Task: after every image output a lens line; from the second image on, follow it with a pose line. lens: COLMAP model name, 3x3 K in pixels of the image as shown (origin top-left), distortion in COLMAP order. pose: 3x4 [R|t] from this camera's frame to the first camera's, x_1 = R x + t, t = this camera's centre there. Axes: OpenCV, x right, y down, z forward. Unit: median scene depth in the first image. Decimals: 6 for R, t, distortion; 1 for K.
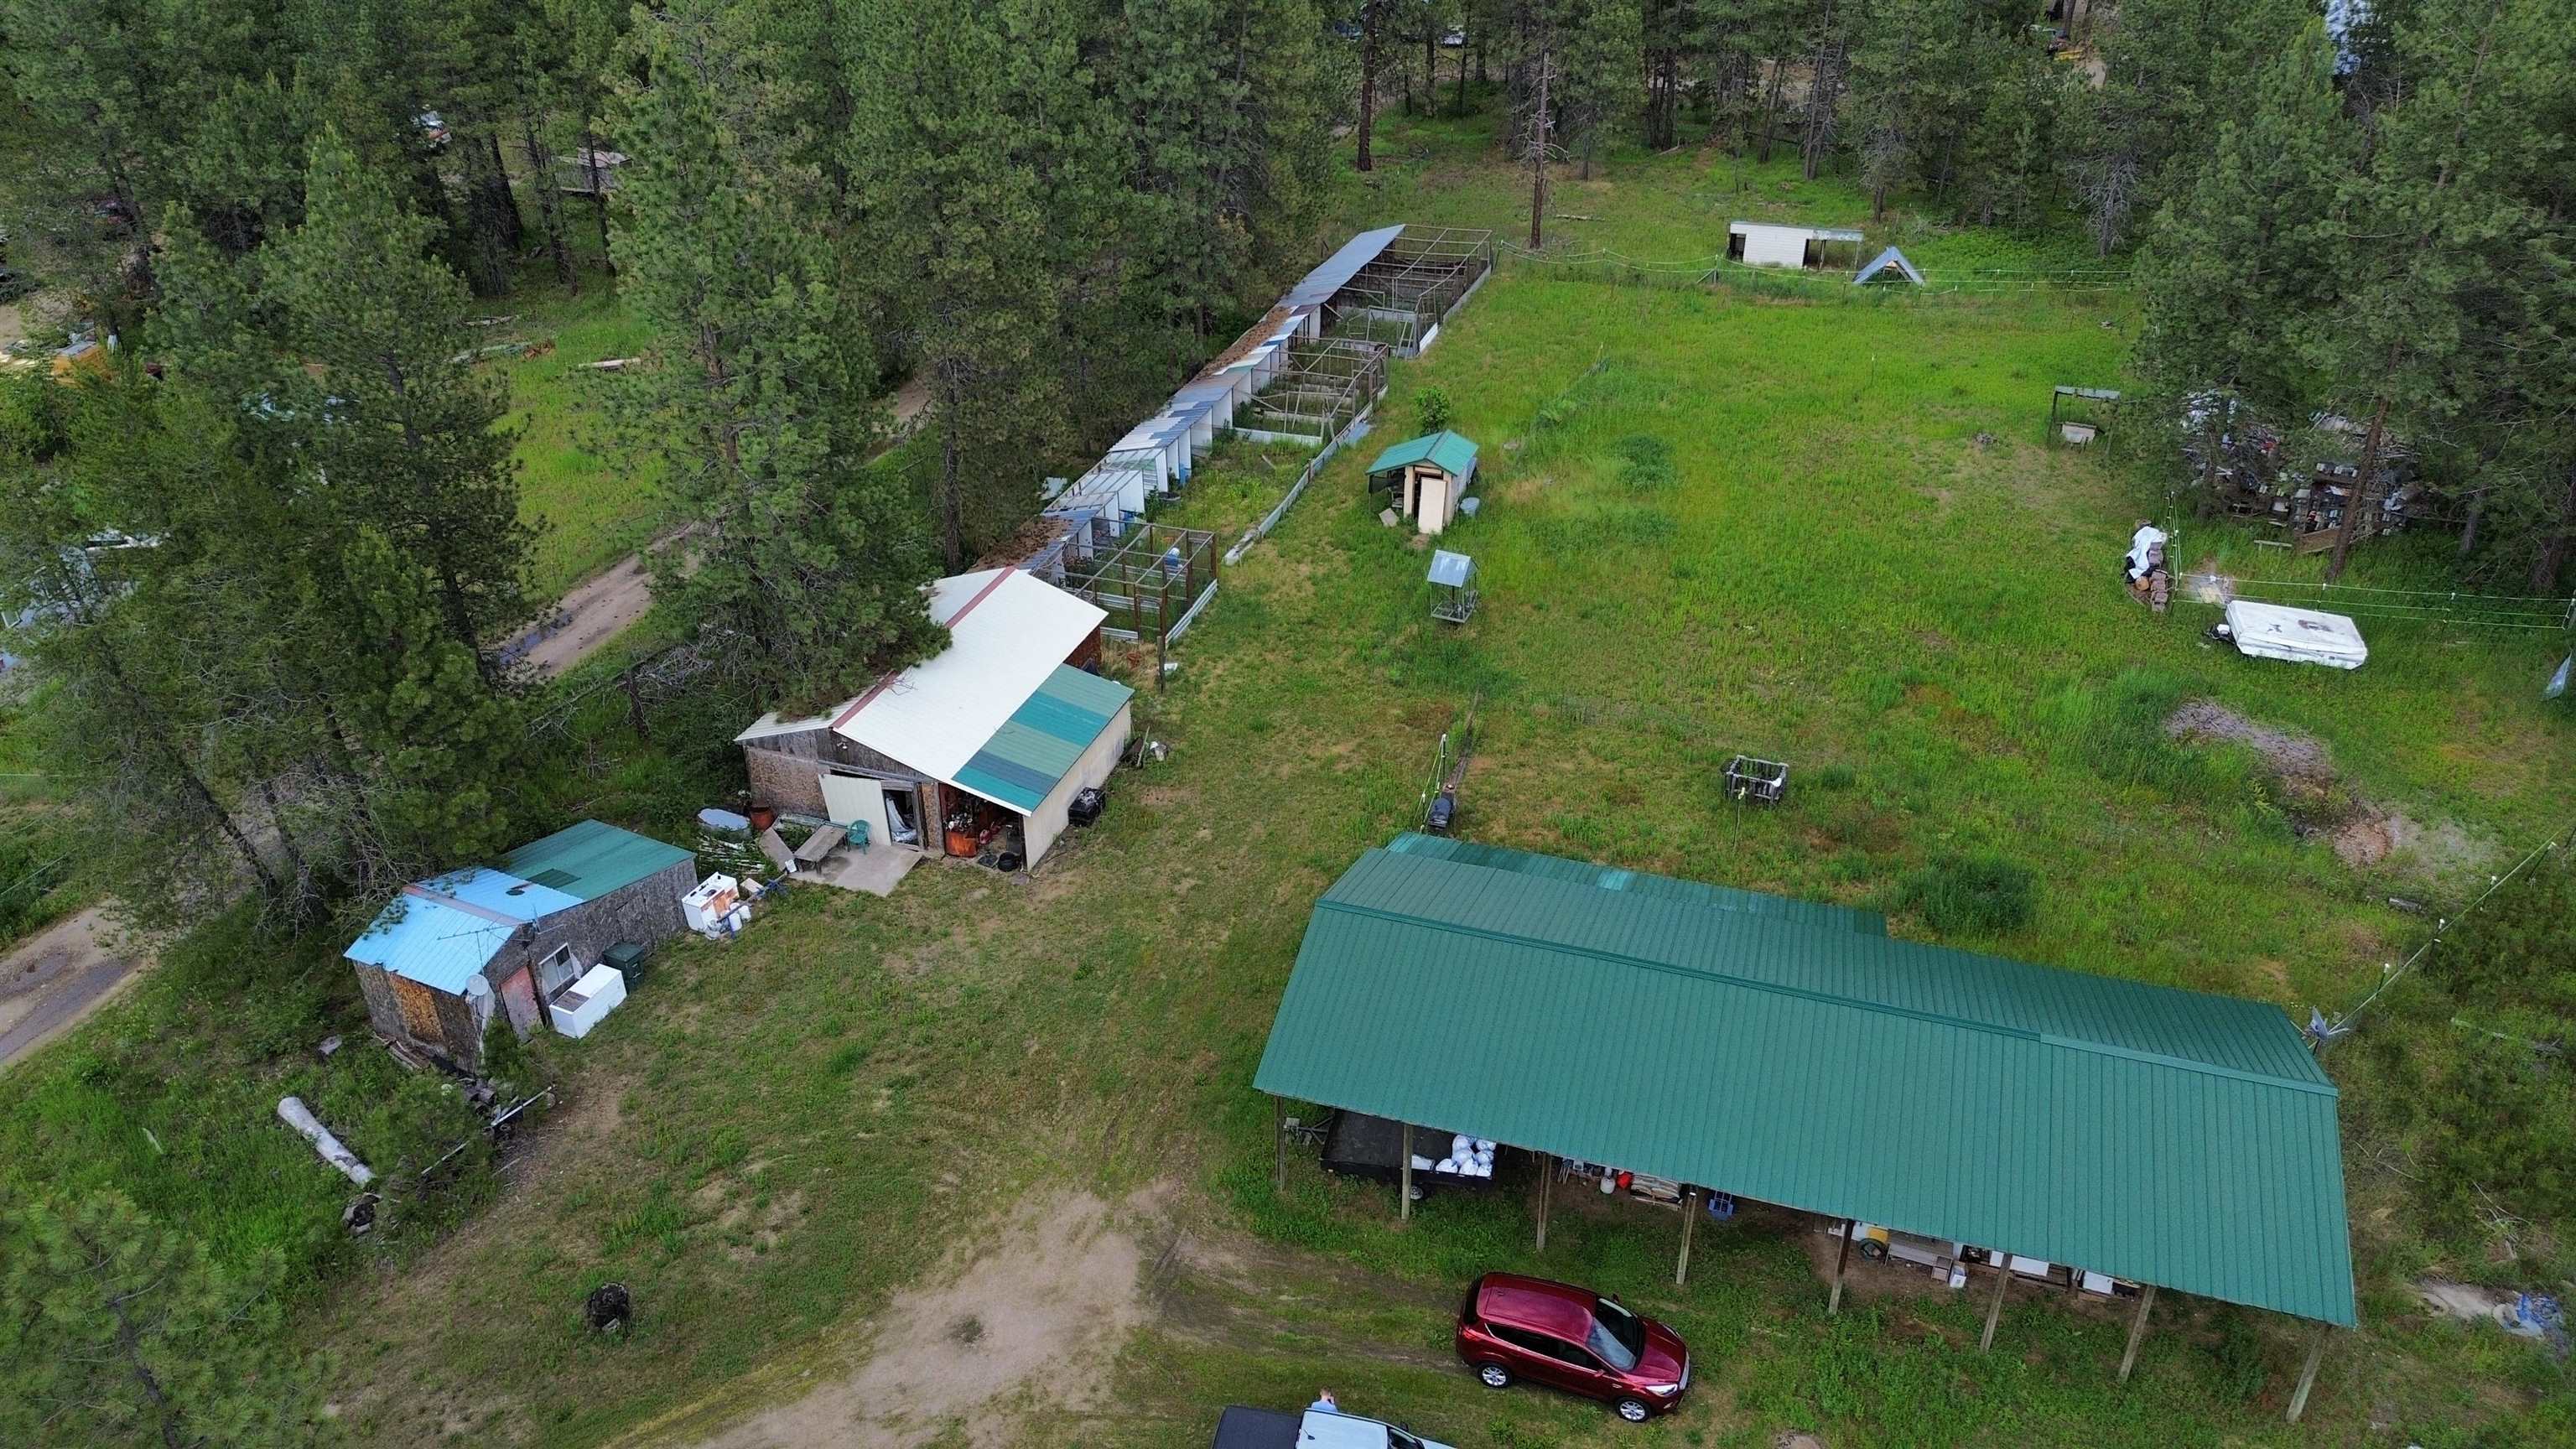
lens RADIAL K [[1830.3, 0, 1283.2], [0, 1830.3, 710.2], [0, 0, 1]] dist [0.095183, -0.106398]
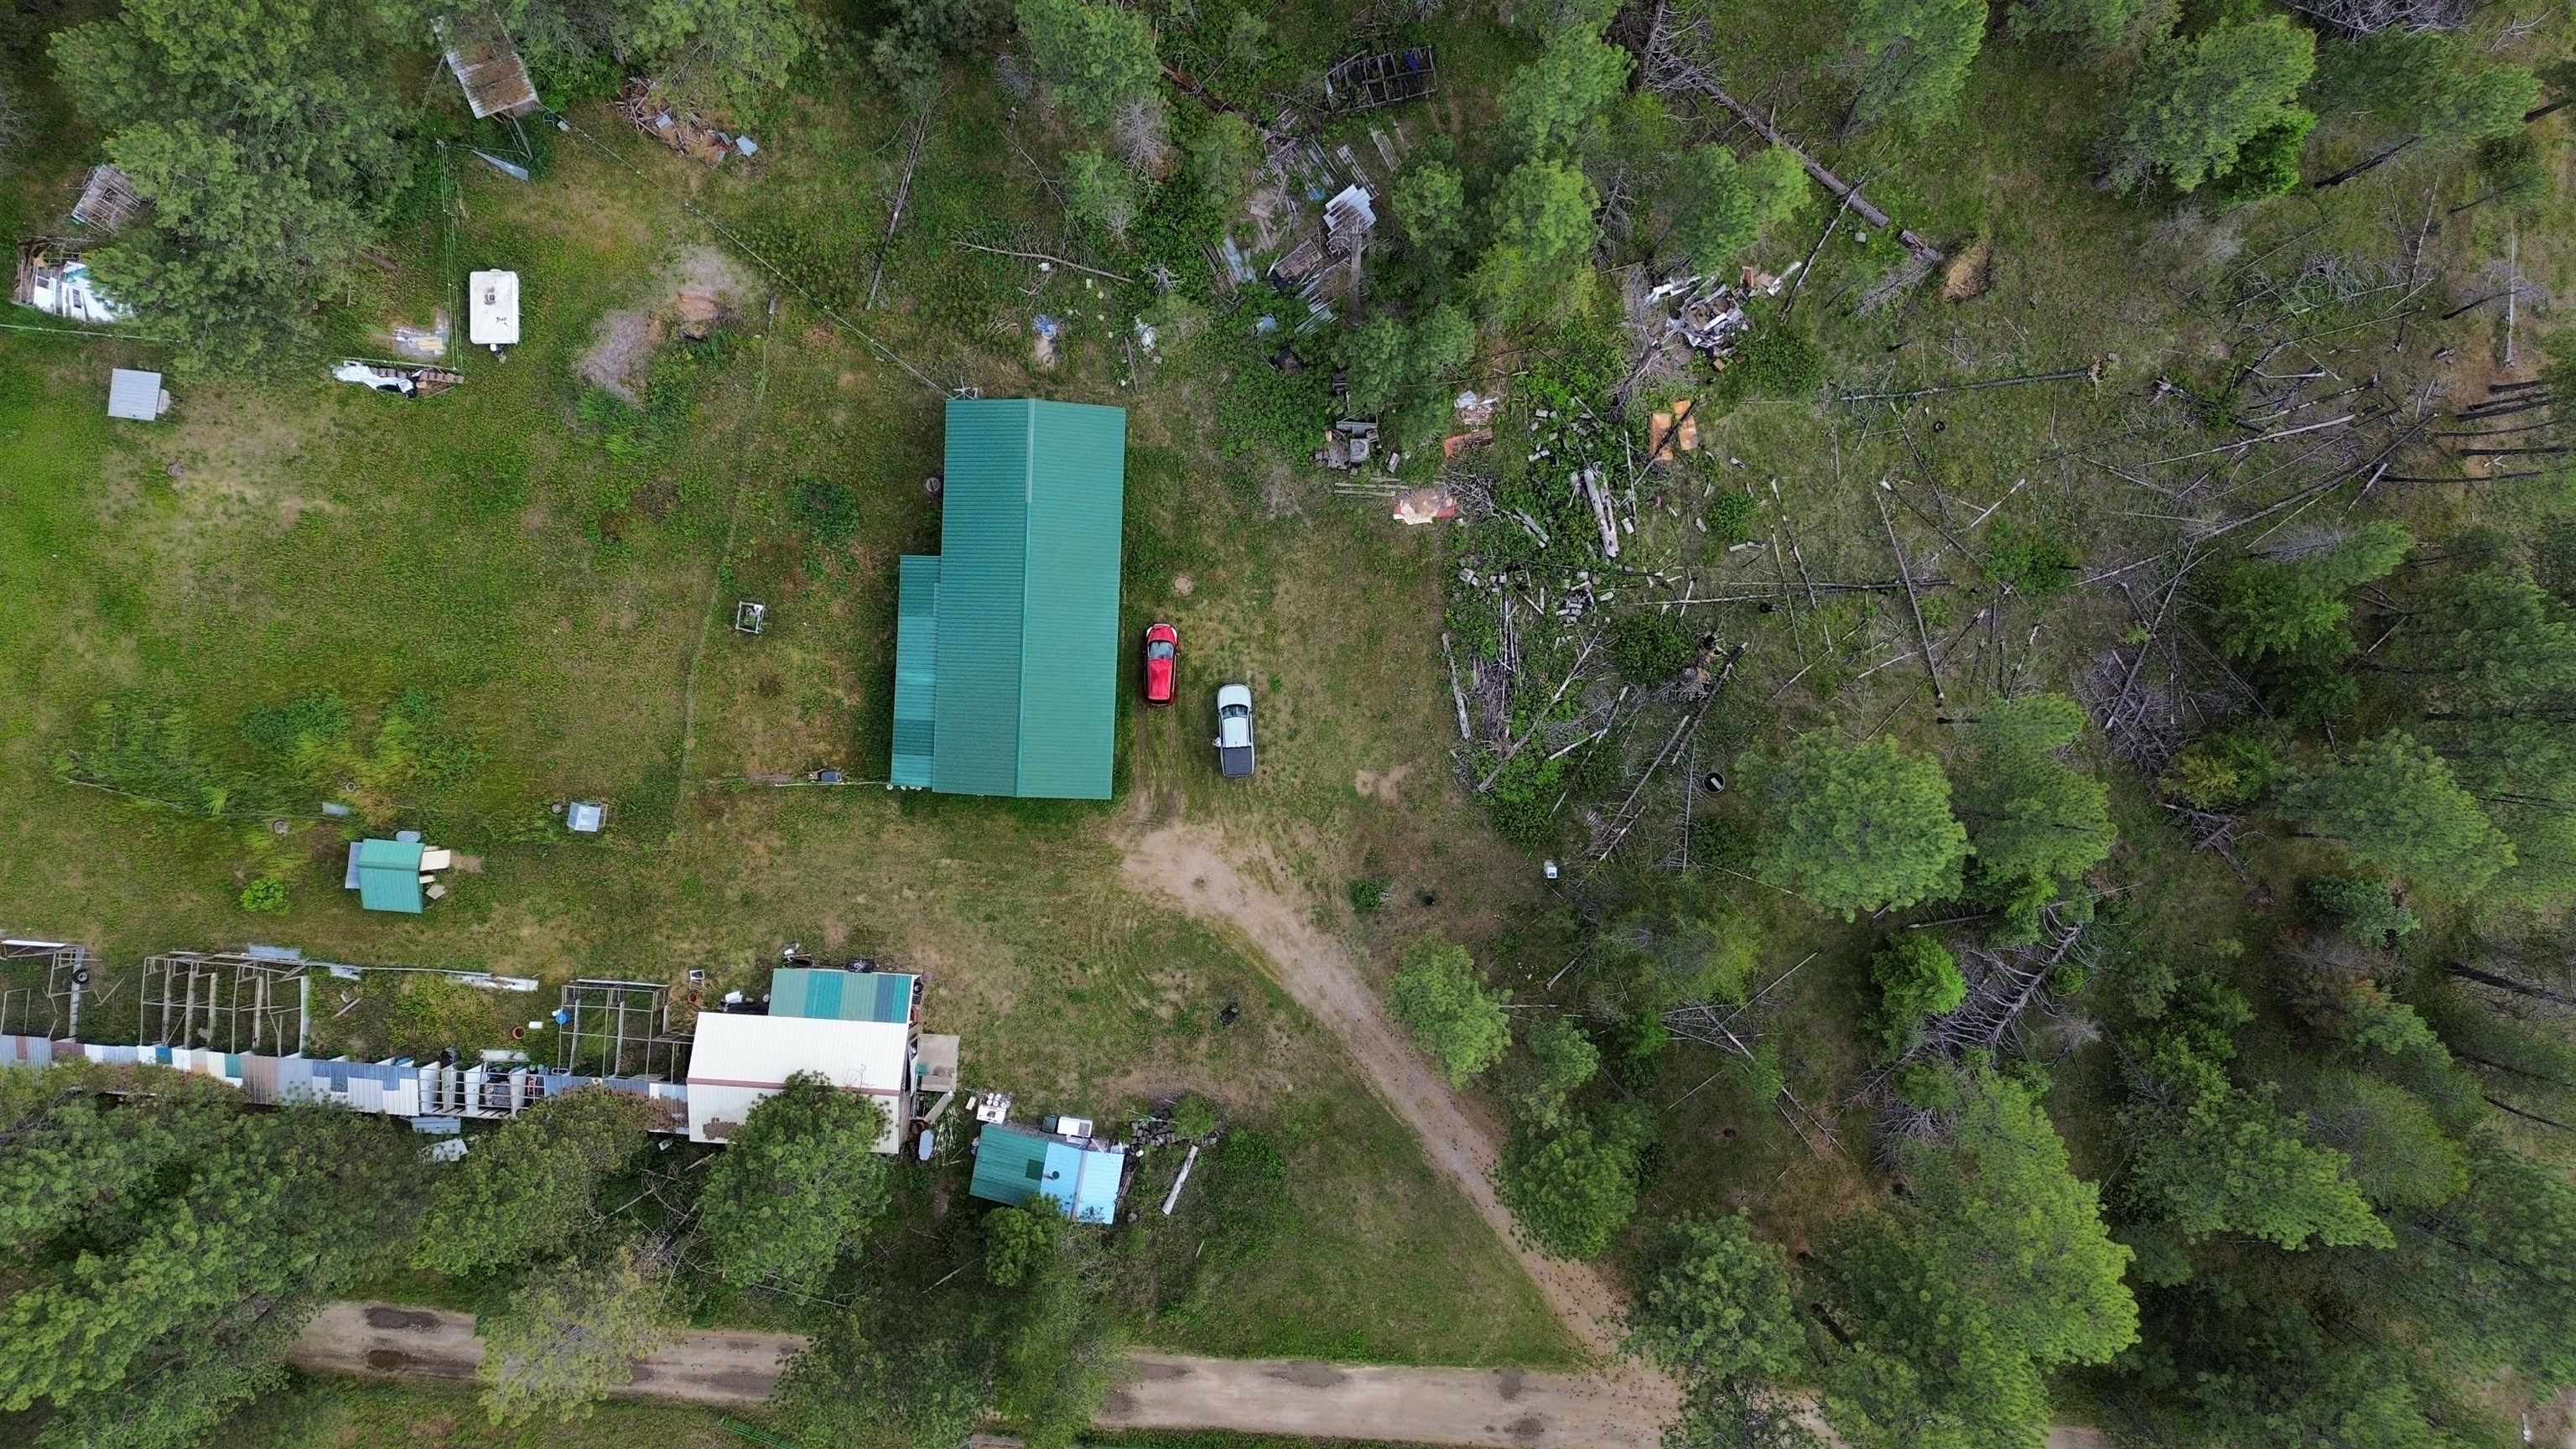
lens RADIAL K [[1830.3, 0, 1283.2], [0, 1830.3, 710.2], [0, 0, 1]] dist [0.095183, -0.106398]
pose [[-0.263861, -0.964555, 0.003304, 0.025735], [0.479579, -0.128219, 0.868080, -1.528546], [-0.836888, 0.230637, 0.496413, -0.389235]]
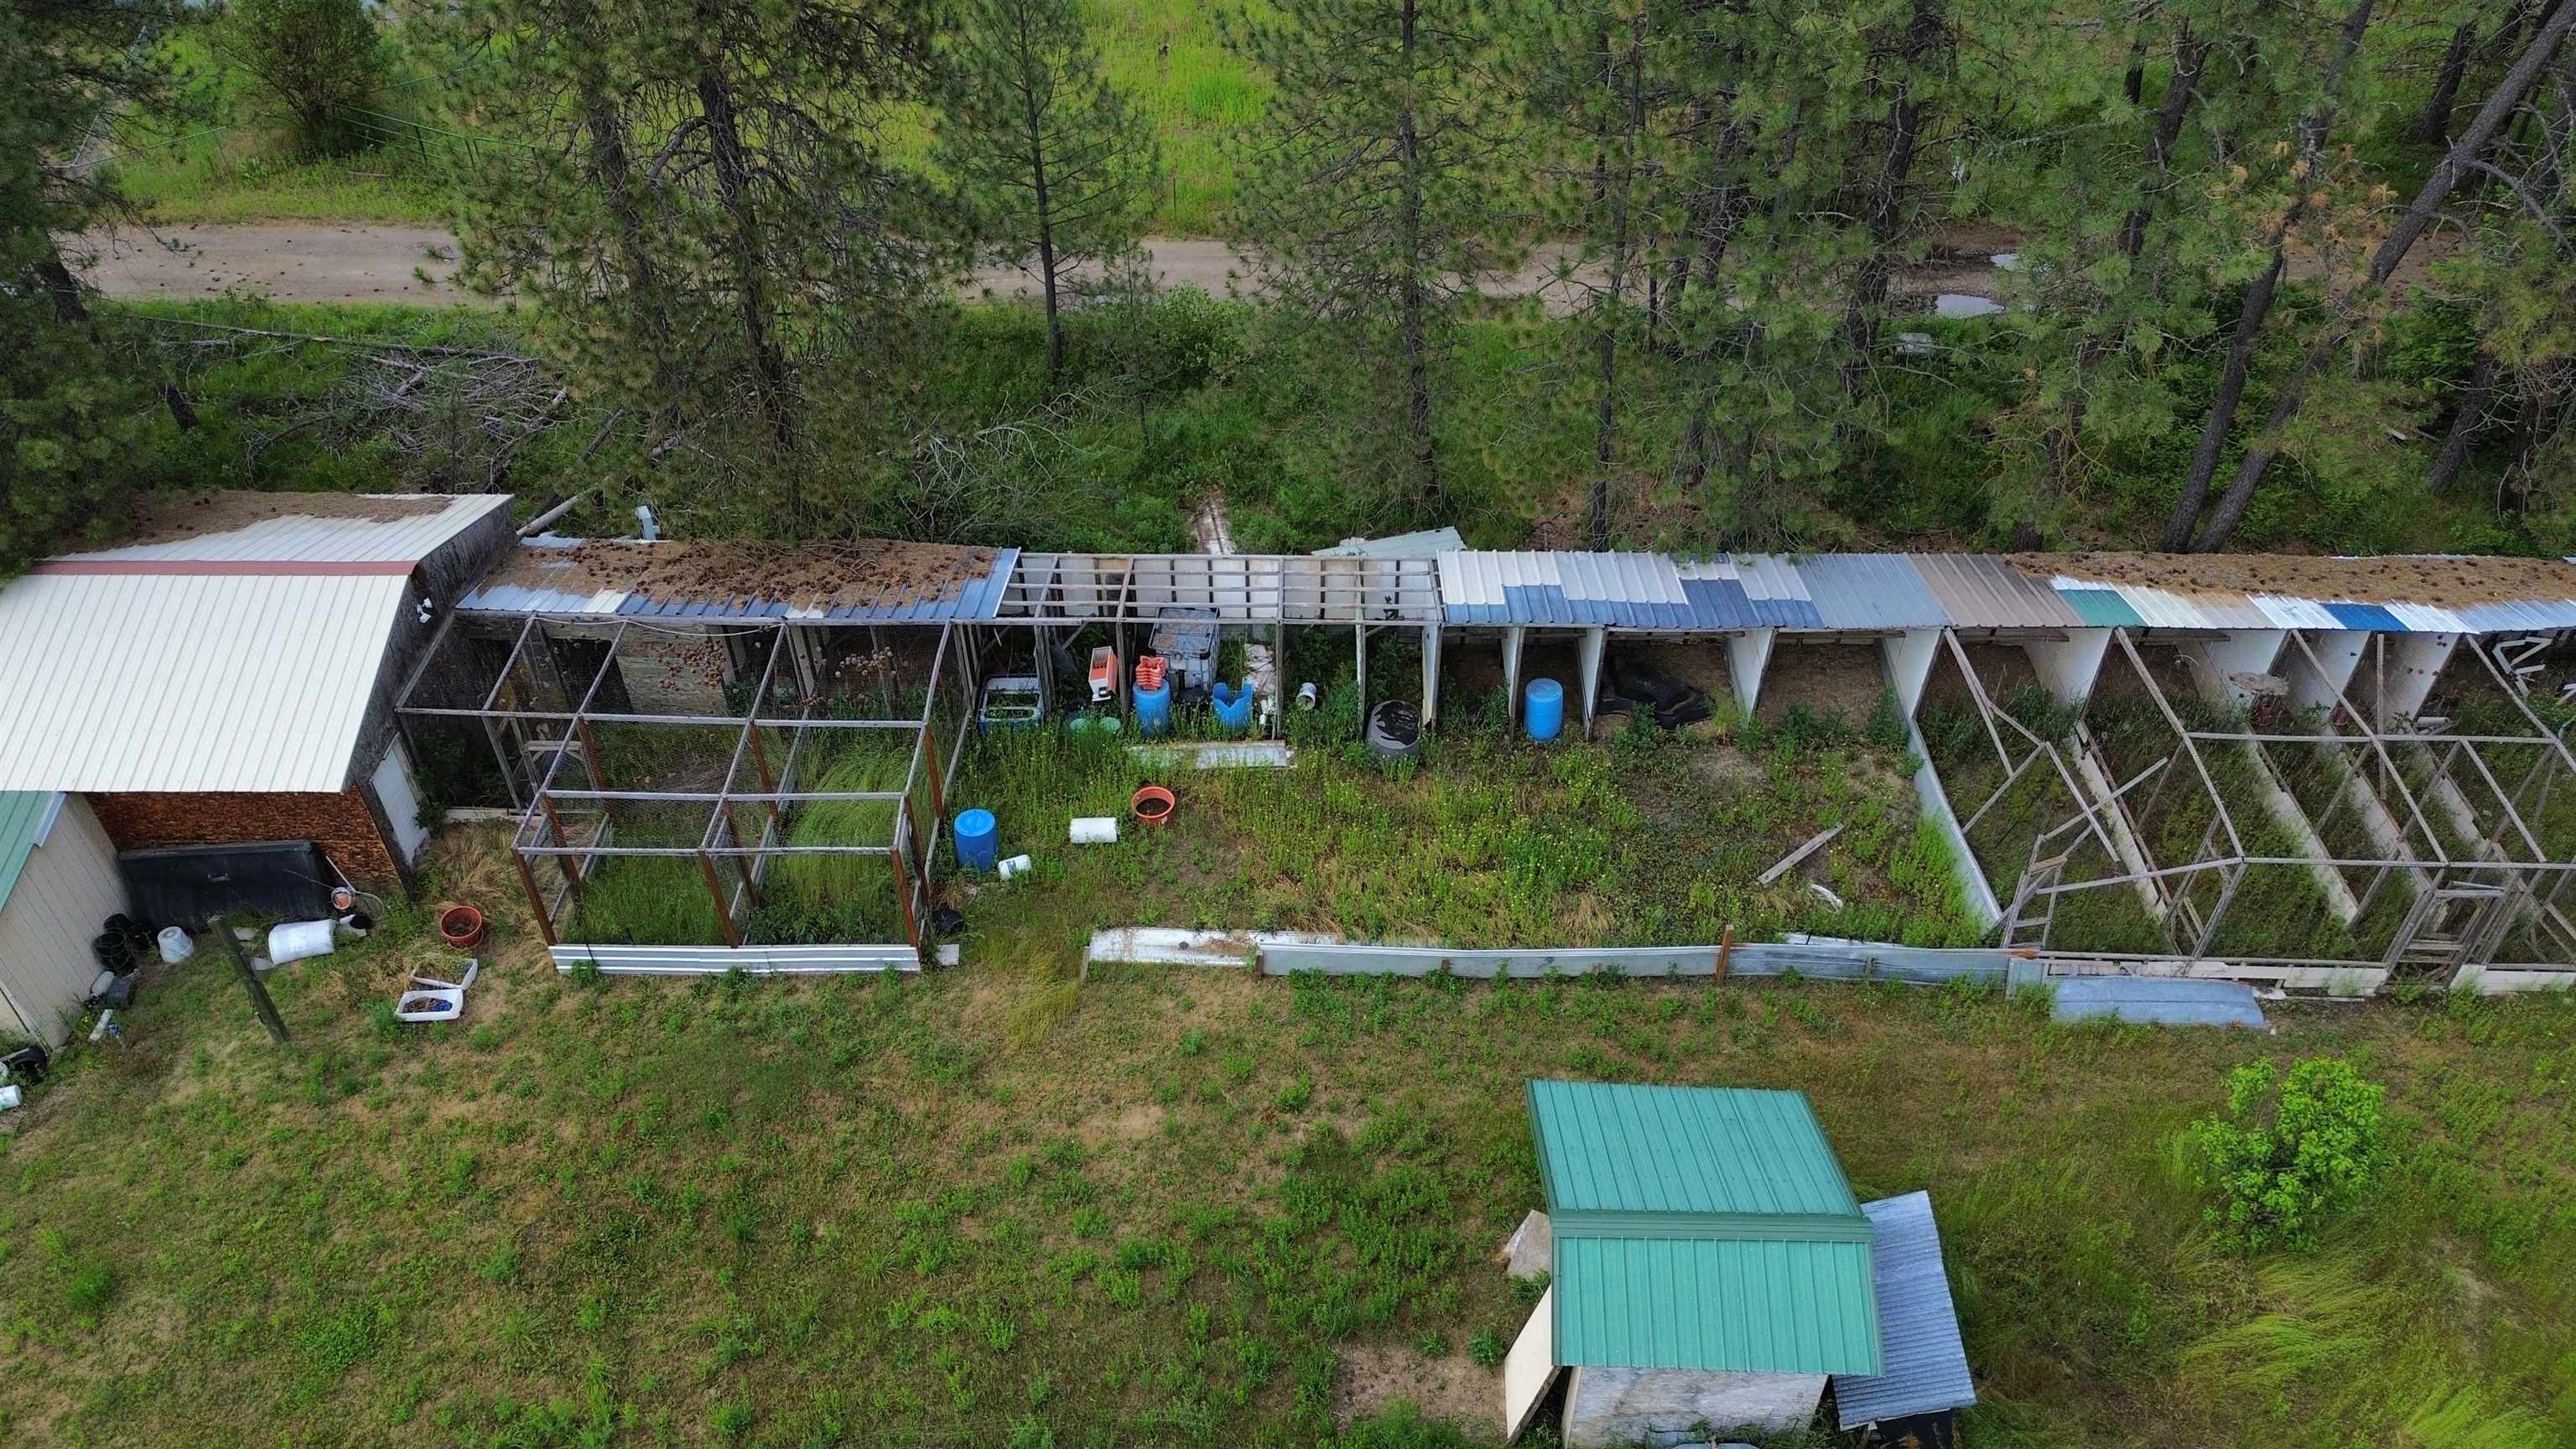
lens RADIAL K [[1830.3, 0, 1283.2], [0, 1830.3, 710.2], [0, 0, 1]] dist [0.095183, -0.106398]
pose [[0.316107, 0.614693, -0.722654, 0.319830], [-0.457051, 0.766161, 0.451775, -0.438005], [0.831372, 0.187481, 0.523136, 1.231159]]
